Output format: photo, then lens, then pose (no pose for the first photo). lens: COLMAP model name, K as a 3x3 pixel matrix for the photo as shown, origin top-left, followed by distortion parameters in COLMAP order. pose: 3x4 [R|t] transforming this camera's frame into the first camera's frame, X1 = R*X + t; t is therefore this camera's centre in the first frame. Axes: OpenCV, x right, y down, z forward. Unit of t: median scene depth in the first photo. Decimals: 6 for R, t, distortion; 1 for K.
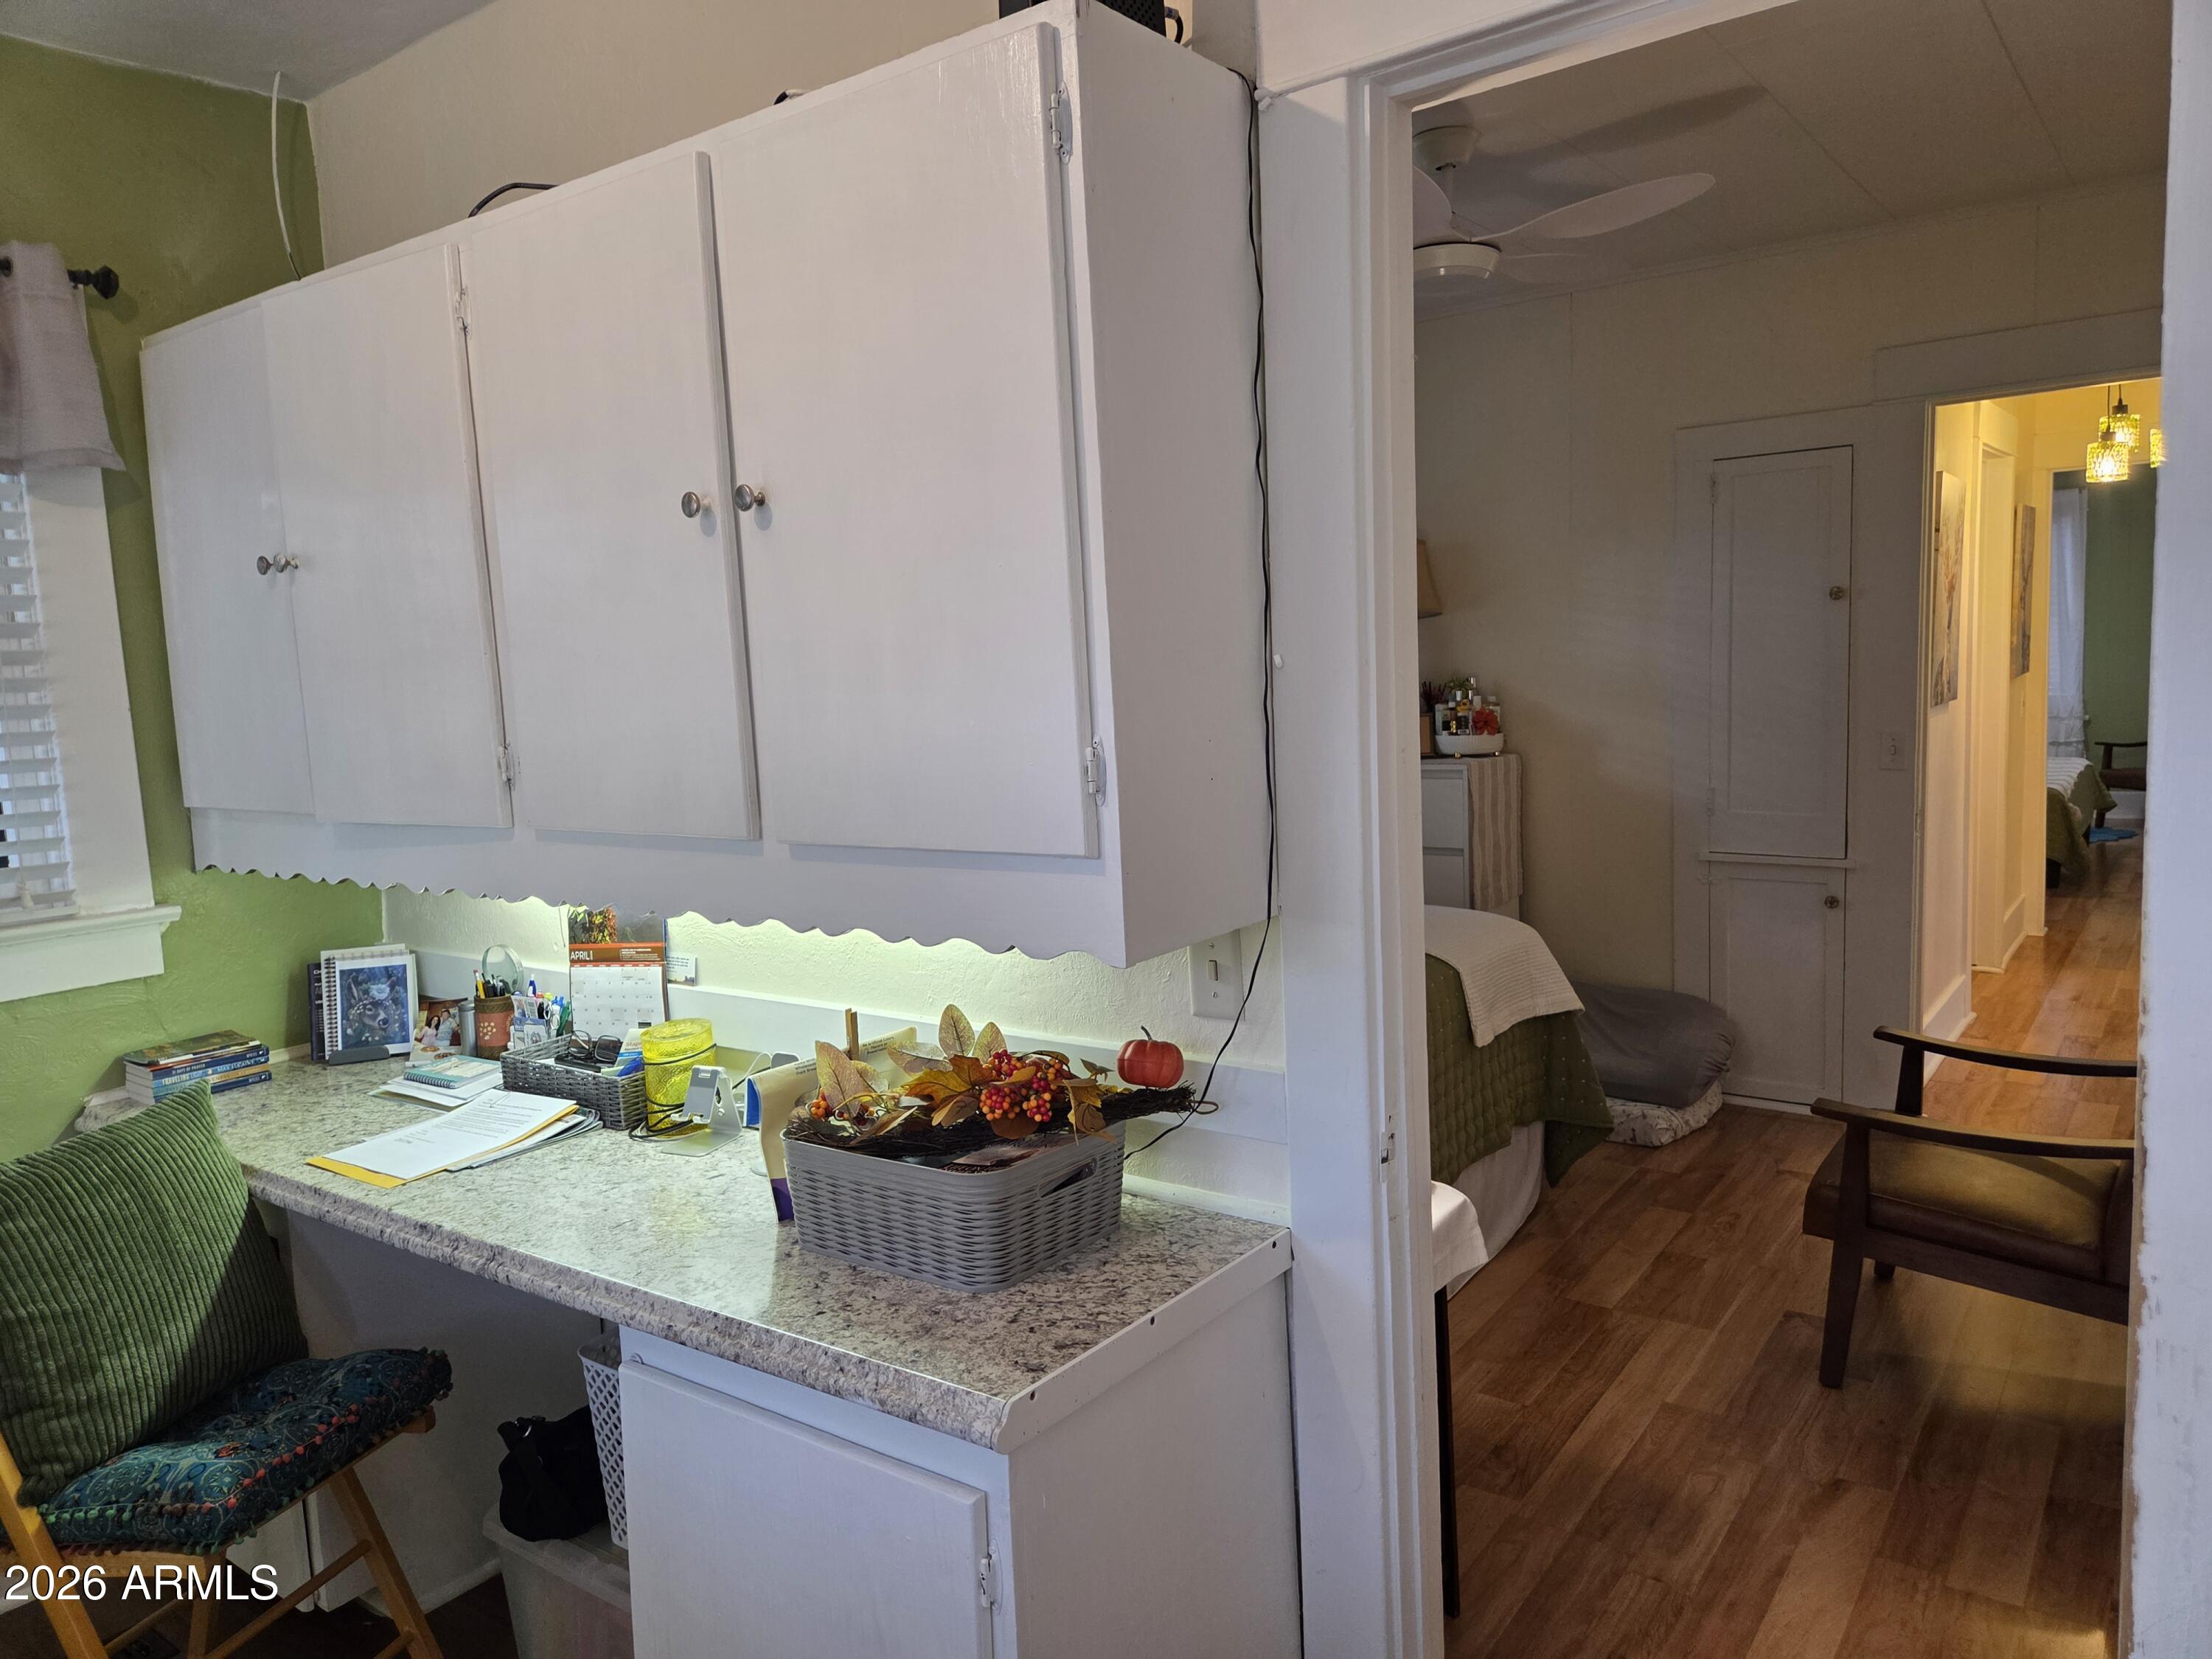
lens RADIAL K [[1493.5, 0, 1129.0], [0, 1493.5, 802.9], [0, 0, 1]] dist [0.041543, -0.030818]
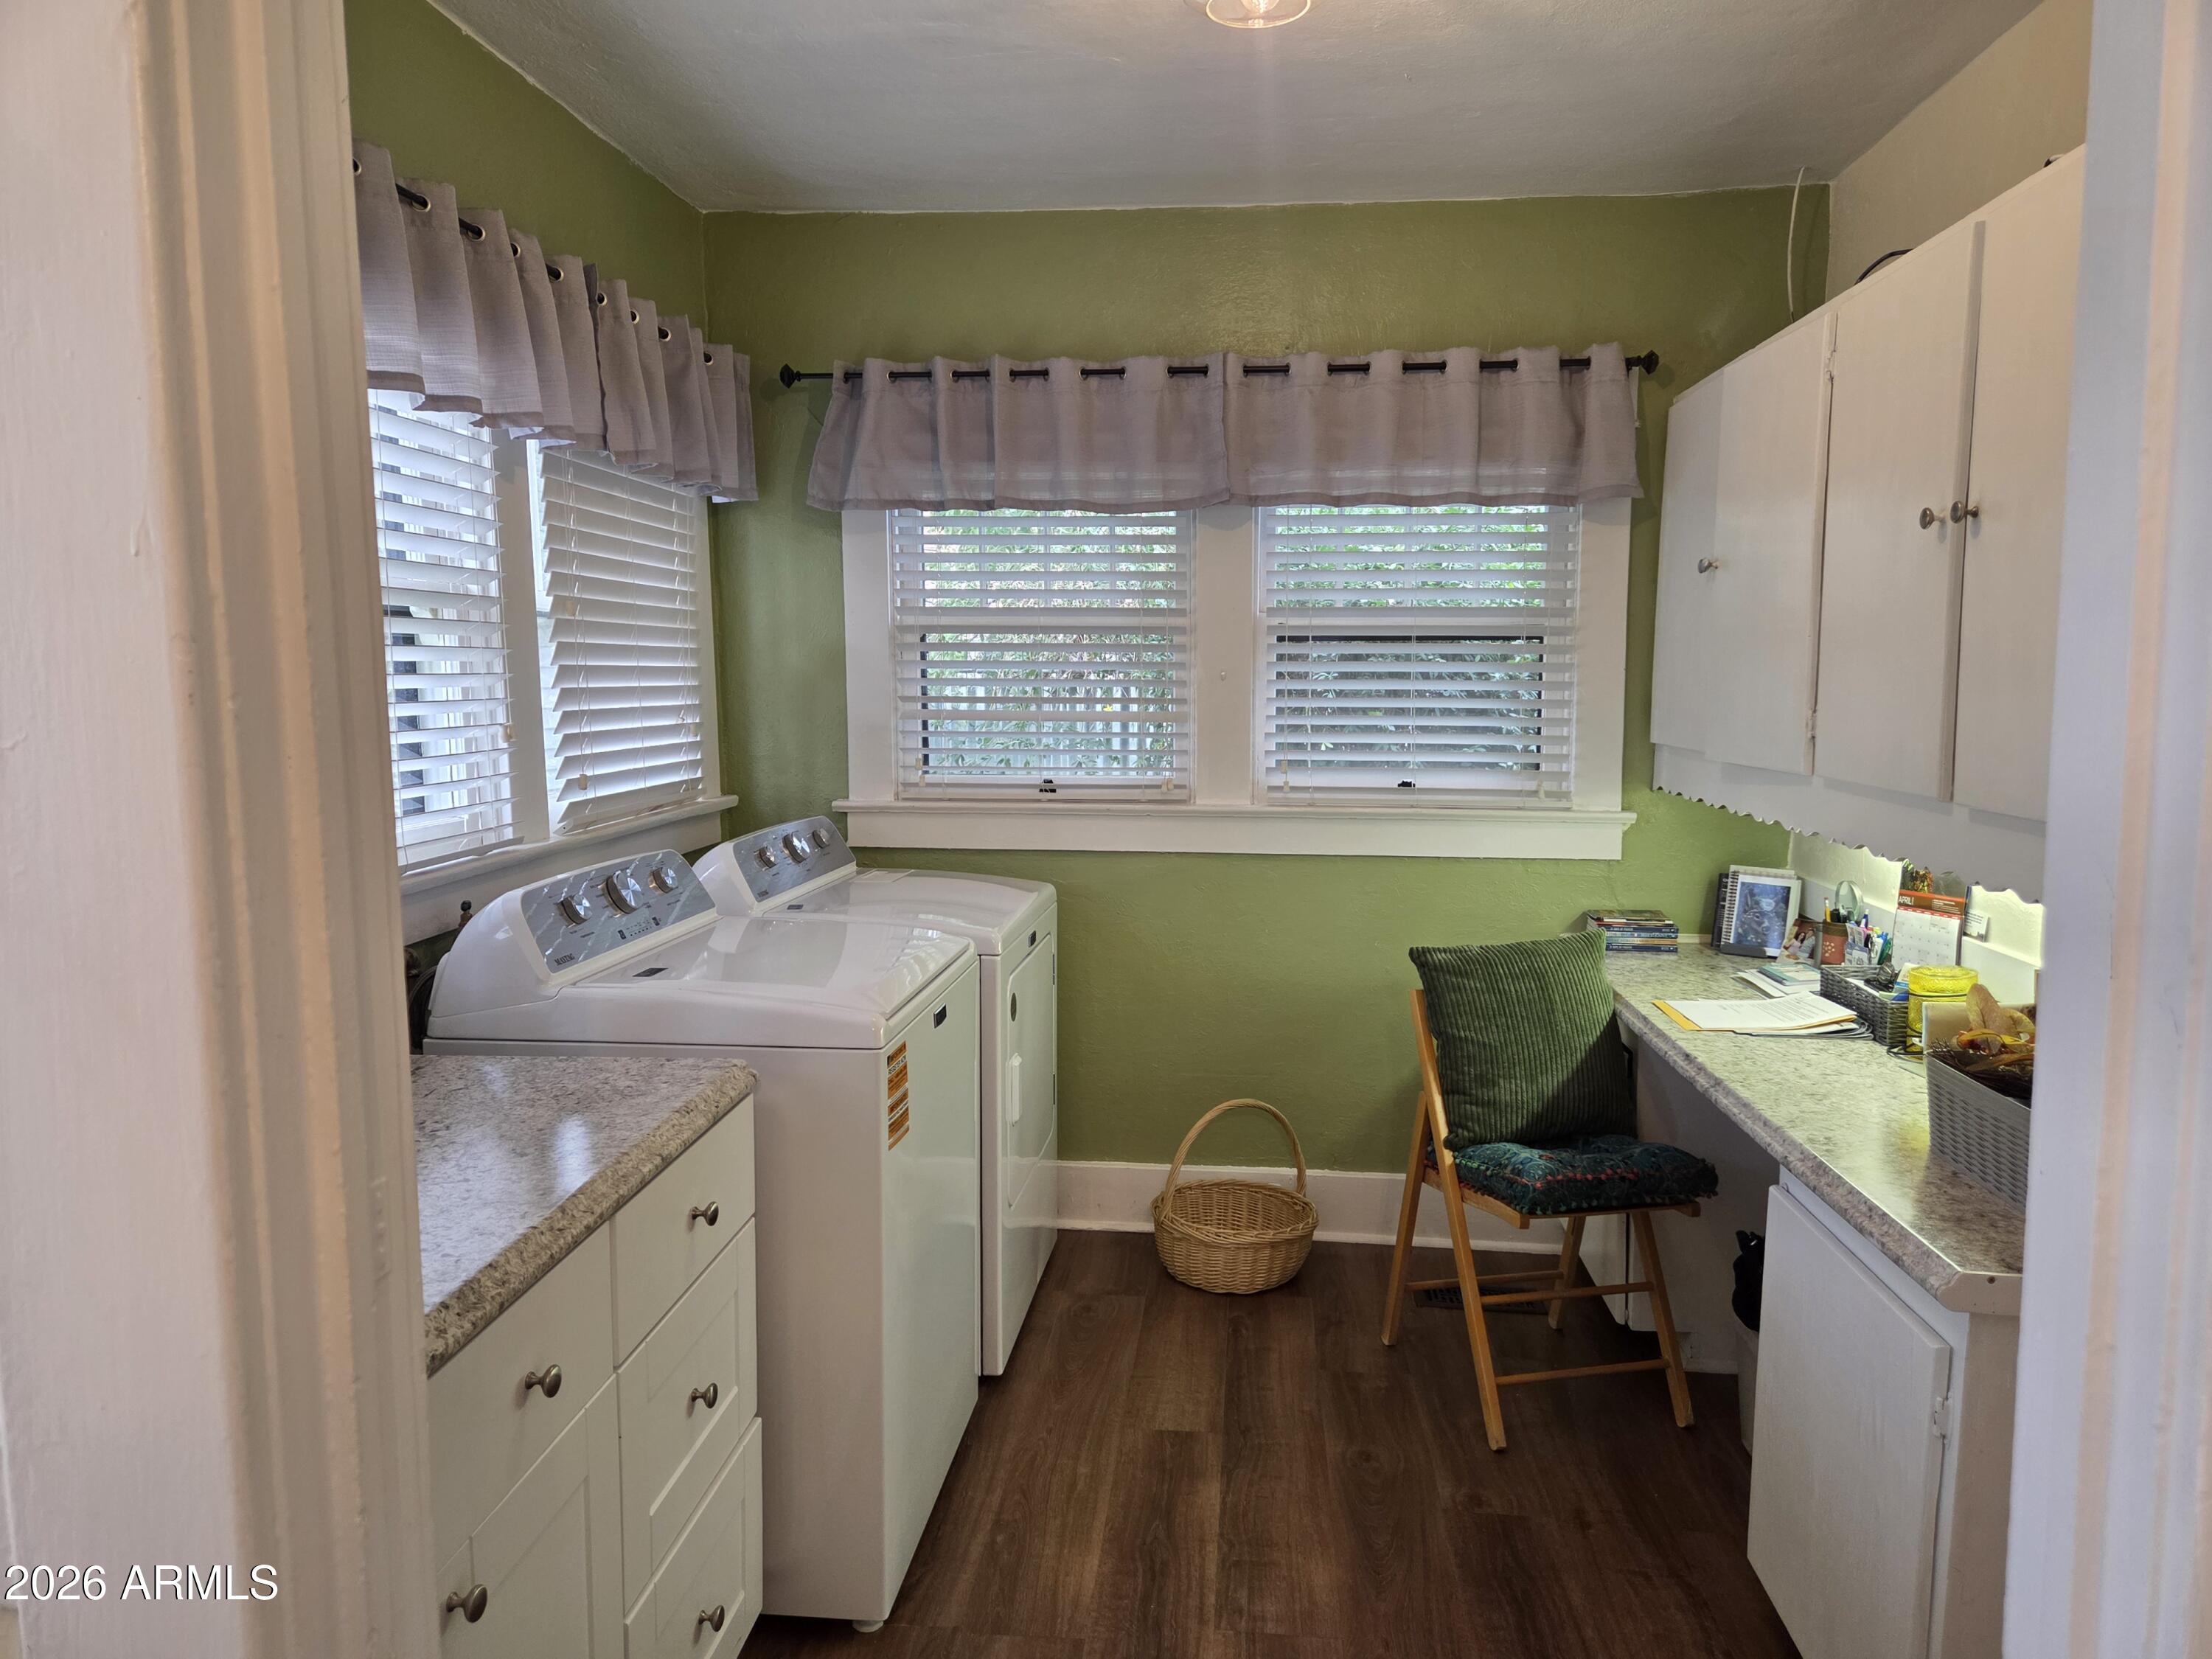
lens RADIAL K [[1493.5, 0, 1142.9], [0, 1493.5, 828.3], [0, 0, 1]] dist [0.041543, -0.030818]
pose [[0.529538, 0.138230, -0.836948, 0.296872], [-0.108908, 0.989547, 0.094527, 0.001417], [0.841266, 0.041095, 0.539057, -0.123594]]
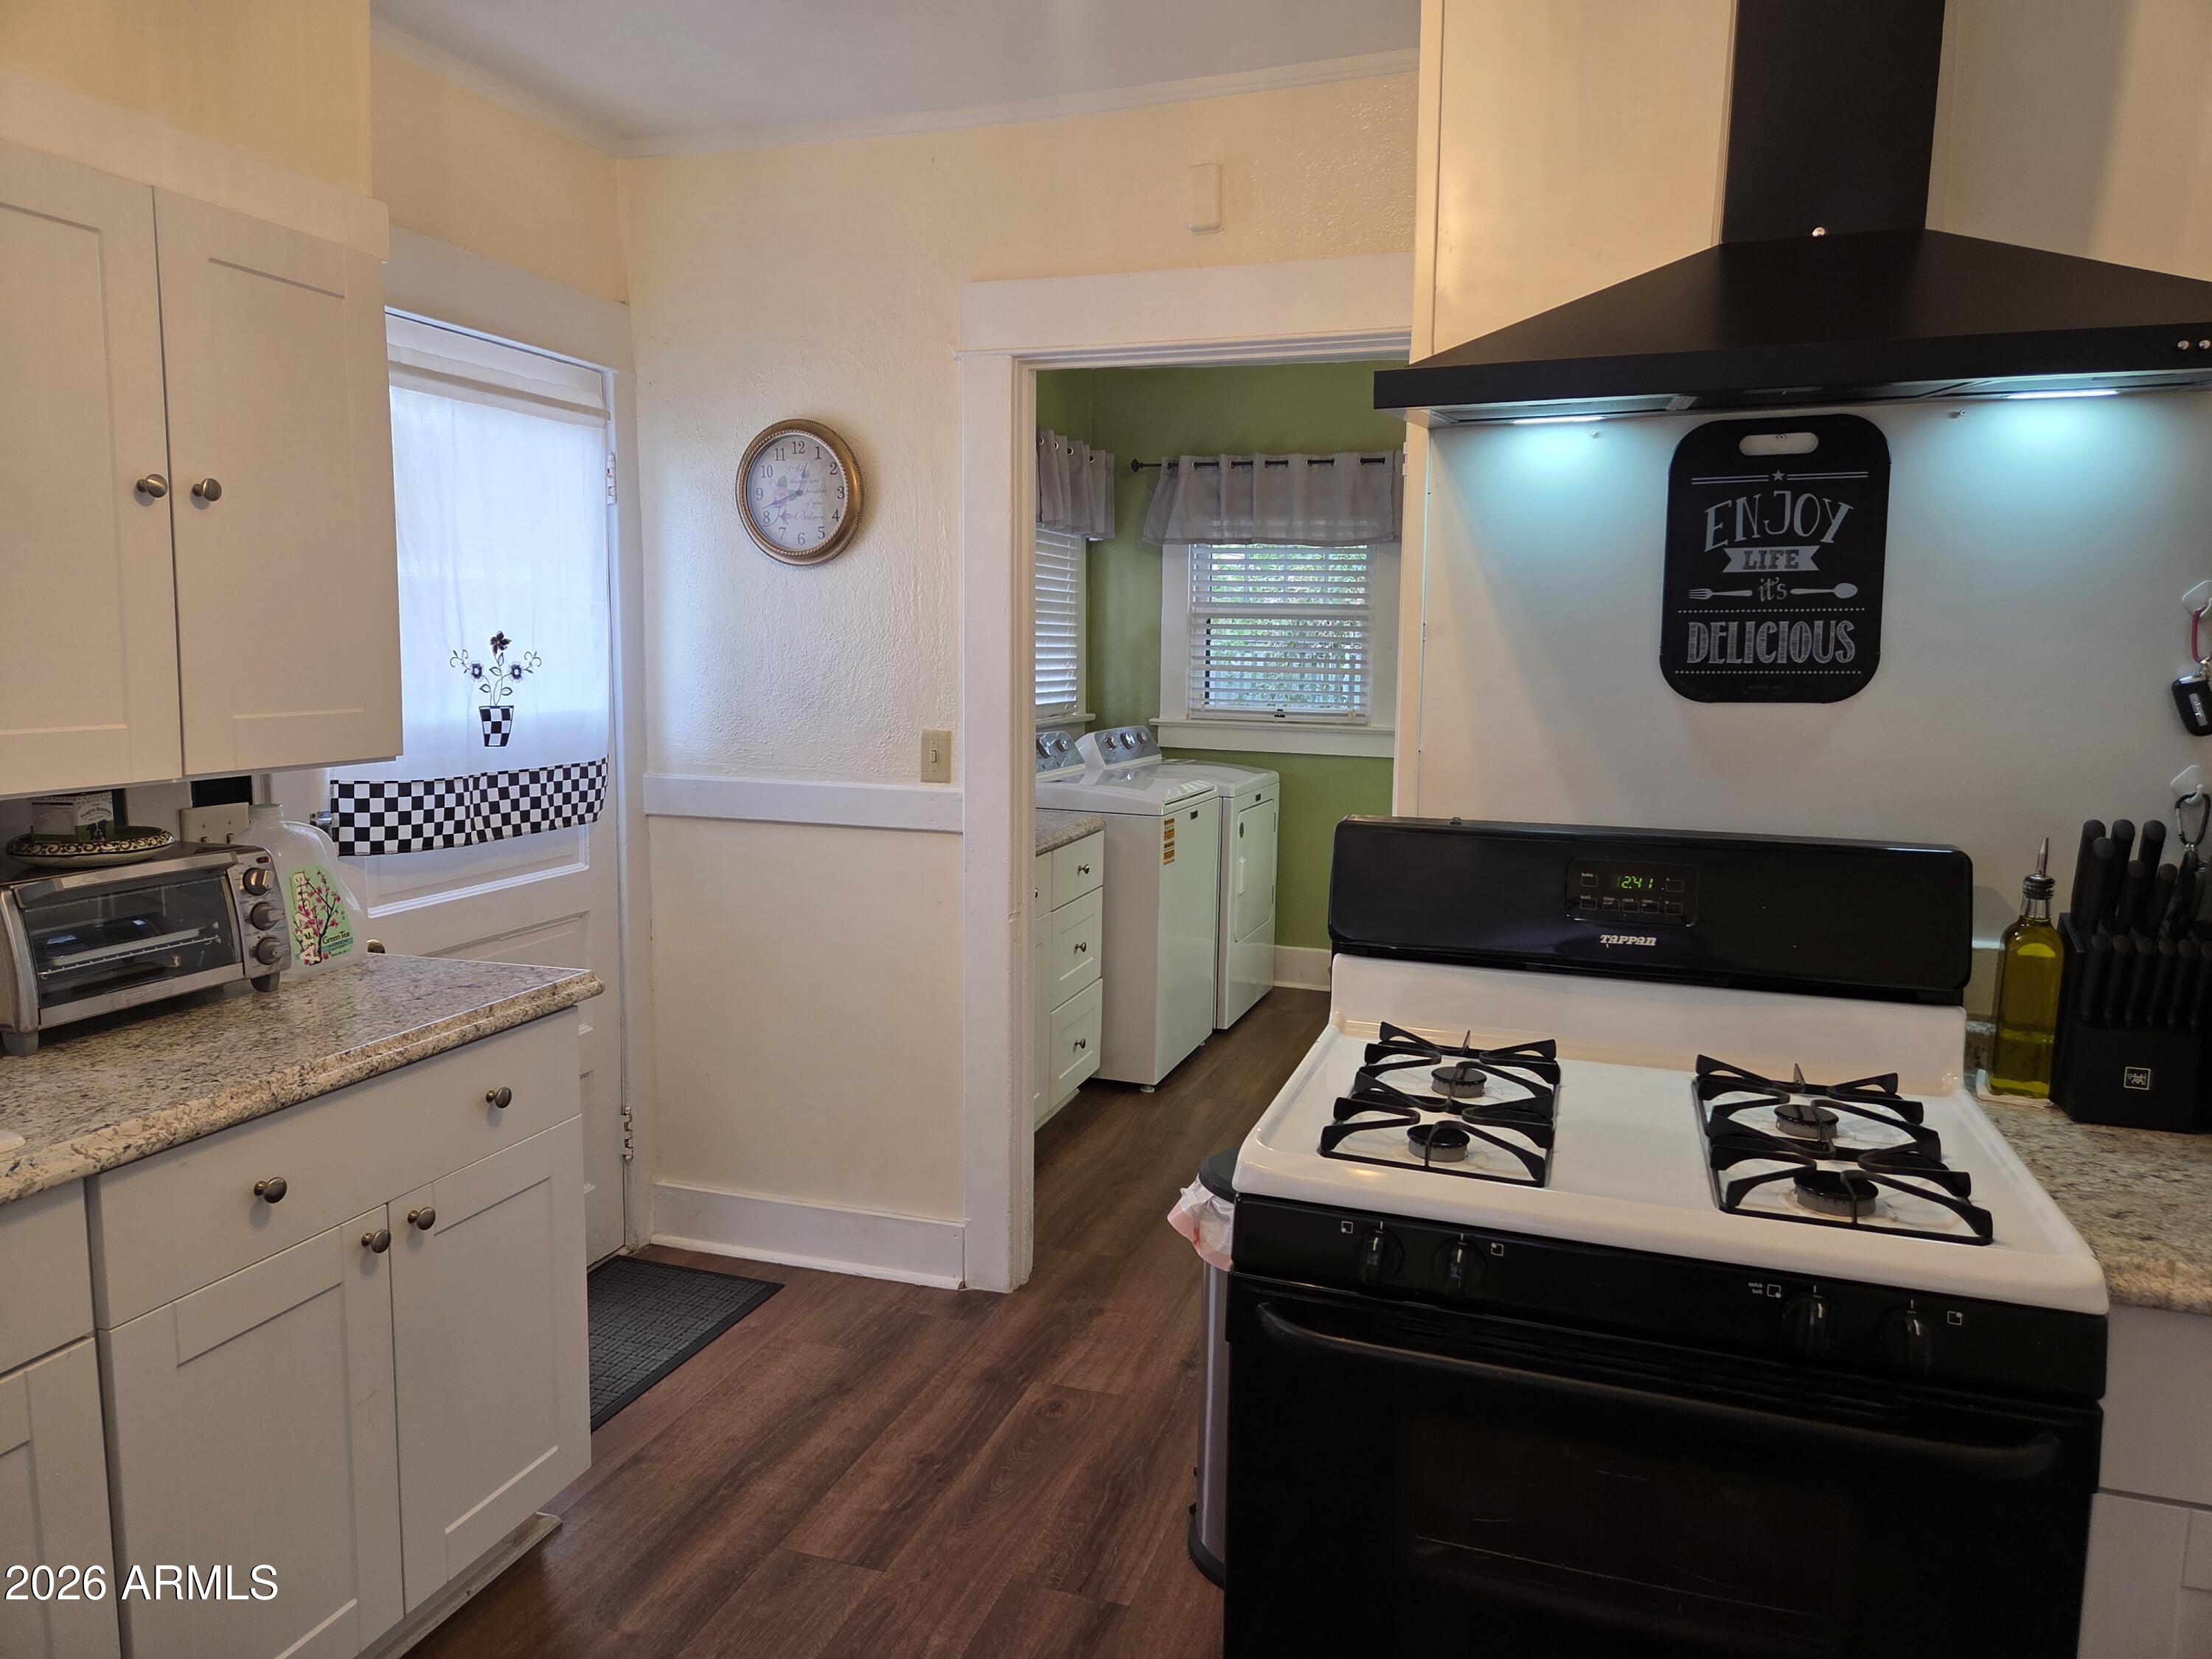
lens RADIAL K [[1493.5, 0, 1104.3], [0, 1493.5, 827.6], [0, 0, 1]] dist [0.041543, -0.030818]
pose [[0.305523, 0.172918, -0.936352, 1.227165], [-0.124945, 0.982150, 0.140607, -0.012425], [0.943952, 0.074034, 0.321674, -0.442388]]
